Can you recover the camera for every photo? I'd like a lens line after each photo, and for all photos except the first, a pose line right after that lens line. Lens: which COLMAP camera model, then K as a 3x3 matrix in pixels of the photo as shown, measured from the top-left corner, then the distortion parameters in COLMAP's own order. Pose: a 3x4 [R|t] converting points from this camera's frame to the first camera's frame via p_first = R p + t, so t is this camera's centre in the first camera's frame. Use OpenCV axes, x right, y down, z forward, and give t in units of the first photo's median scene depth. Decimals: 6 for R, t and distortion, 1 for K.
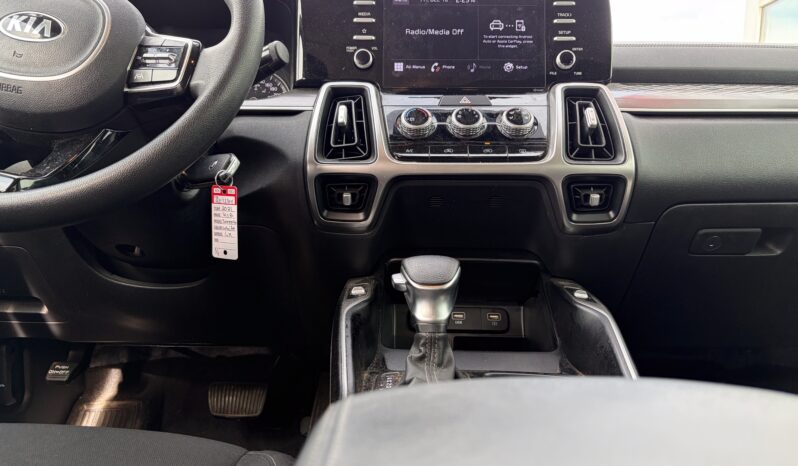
lens RADIAL K [[689.0, 0, 403.3], [0, 689.0, 228.5], [0, 0, 1]] dist [-0.009239, -0.020439]
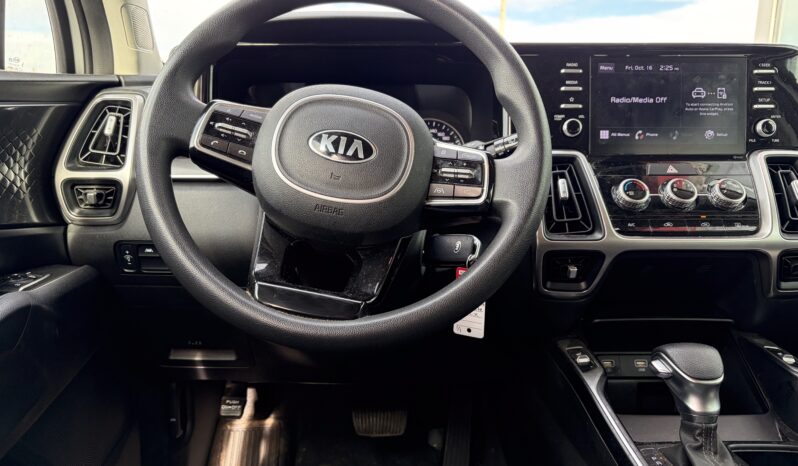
lens RADIAL K [[689.0, 0, 393.0], [0, 689.0, 235.0], [0, 0, 1]] dist [-0.009239, -0.020439]
pose [[0.999818, -0.010003, 0.016216, -0.342281], [0.008593, 0.996360, 0.084816, -0.176232], [-0.017005, -0.084661, 0.996265, -0.032462]]
